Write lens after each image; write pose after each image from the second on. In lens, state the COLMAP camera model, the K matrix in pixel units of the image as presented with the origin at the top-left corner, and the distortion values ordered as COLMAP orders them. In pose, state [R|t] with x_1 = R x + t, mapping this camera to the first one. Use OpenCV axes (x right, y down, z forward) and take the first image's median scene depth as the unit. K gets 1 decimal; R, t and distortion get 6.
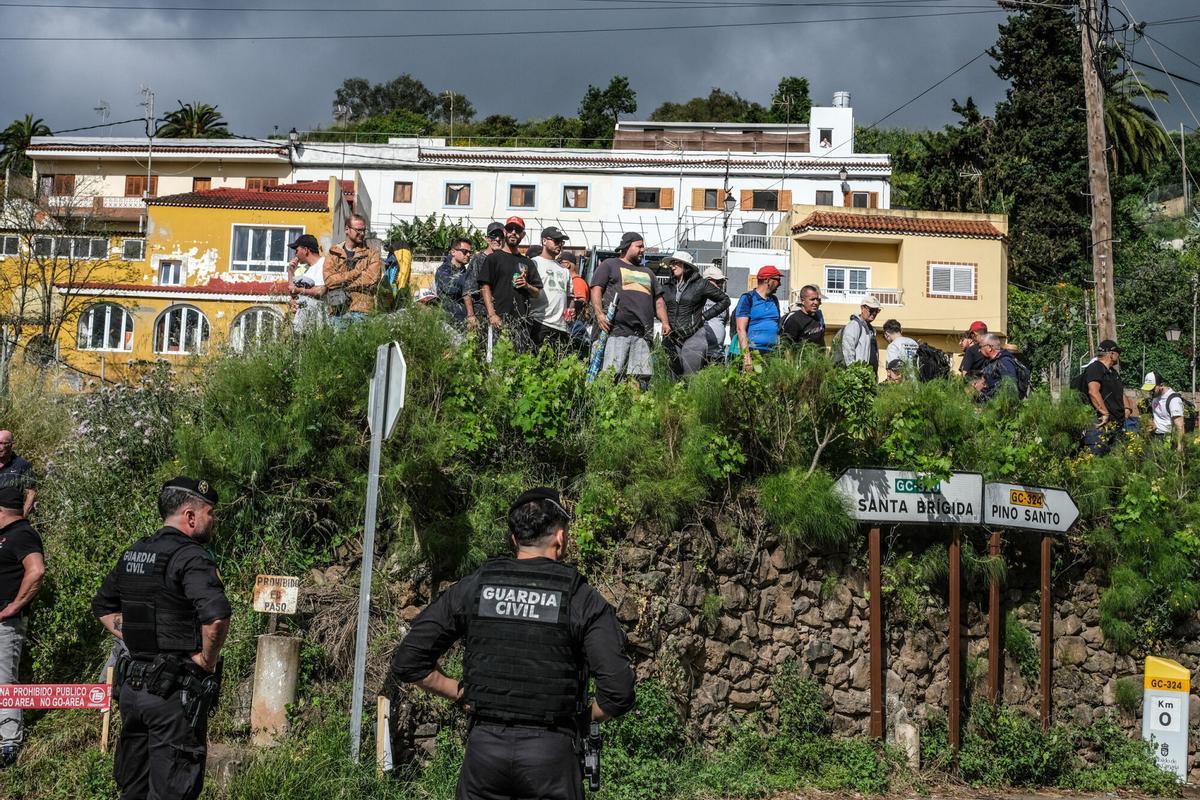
lens RADIAL K [[1767.6, 0, 592.7], [0, 1767.6, 370.2], [0, 0, 1]] dist [-0.009144, 0.082135]
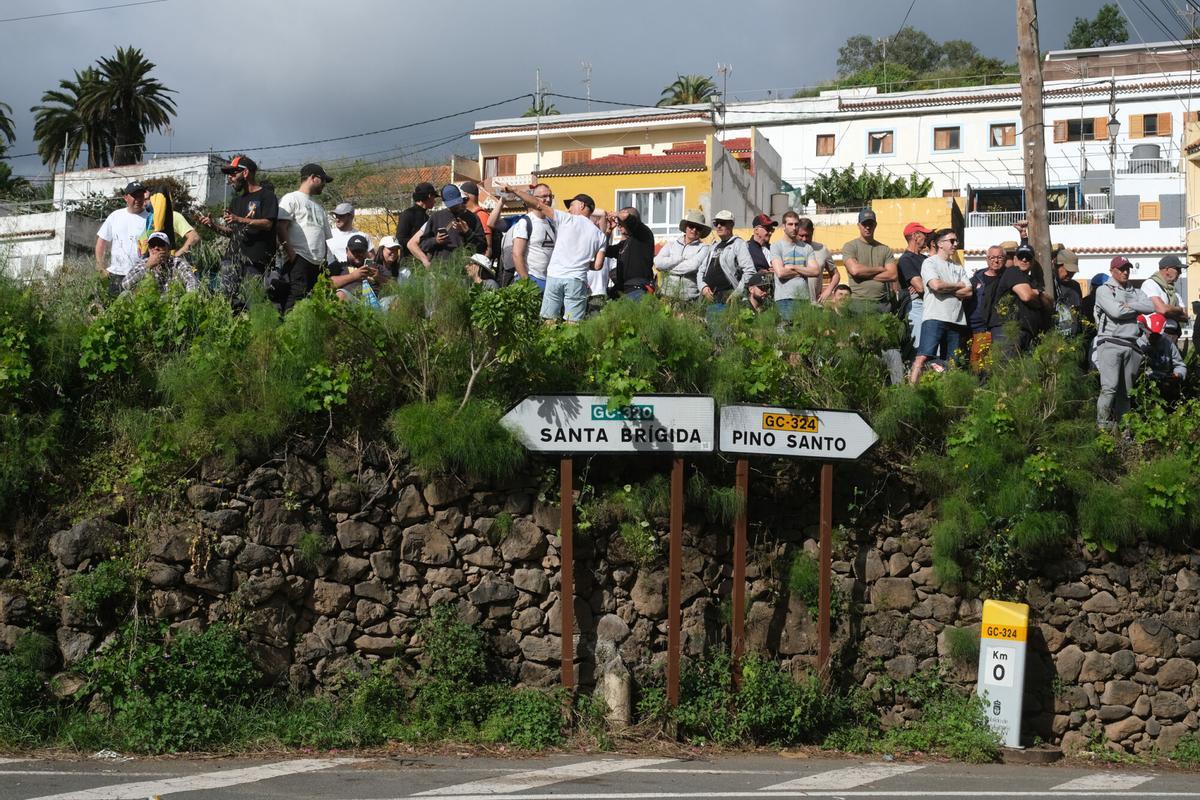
lens RADIAL K [[1764.1, 0, 602.5], [0, 1764.1, 350.6], [0, 0, 1]] dist [0.003440, 0.048145]
pose [[0.949732, -0.047542, -0.309433, 0.445430], [0.050852, 0.998703, 0.002635, 0.030294], [0.308907, -0.018238, 0.950917, 0.131968]]
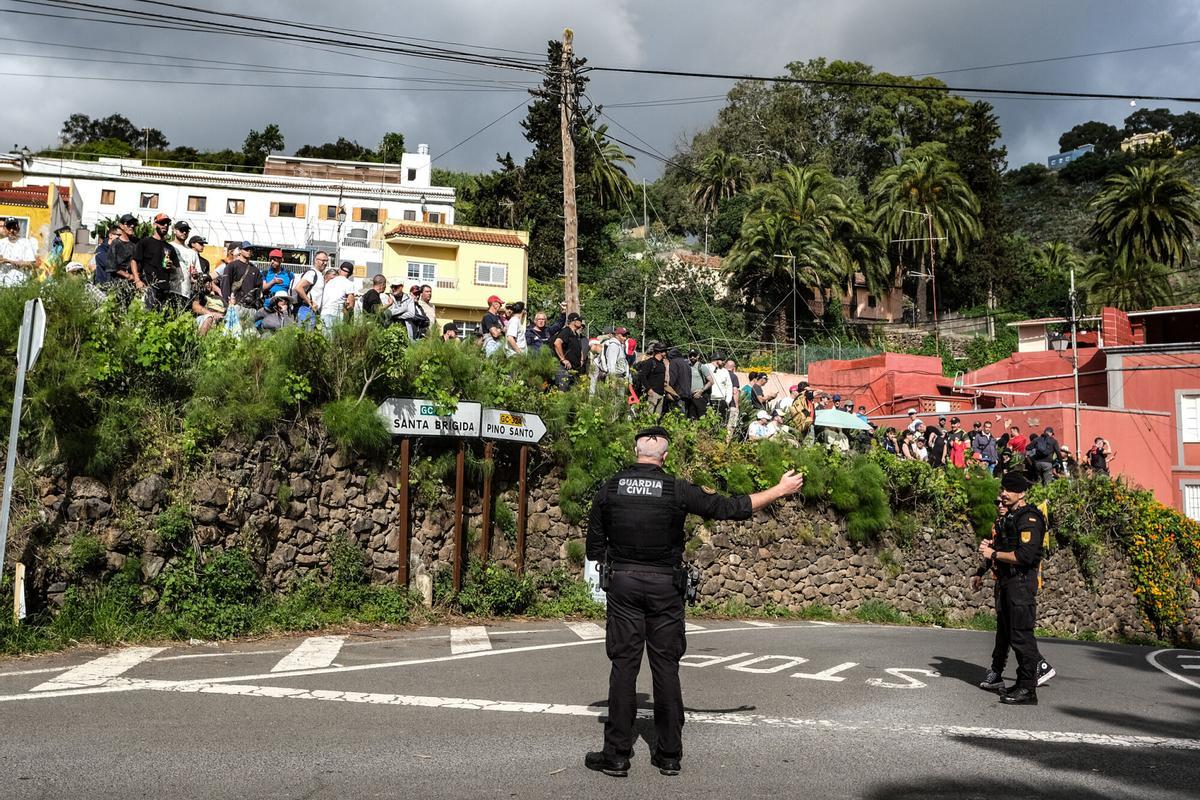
lens RADIAL K [[1202.8, 0, 532.8], [0, 1202.8, 324.9], [0, 0, 1]] dist [-0.001775, -0.002987]
pose [[0.973488, 0.026279, 0.227223, 0.033991], [-0.024815, 0.999649, -0.009294, 0.002328], [-0.227388, 0.003409, 0.973798, 0.018446]]
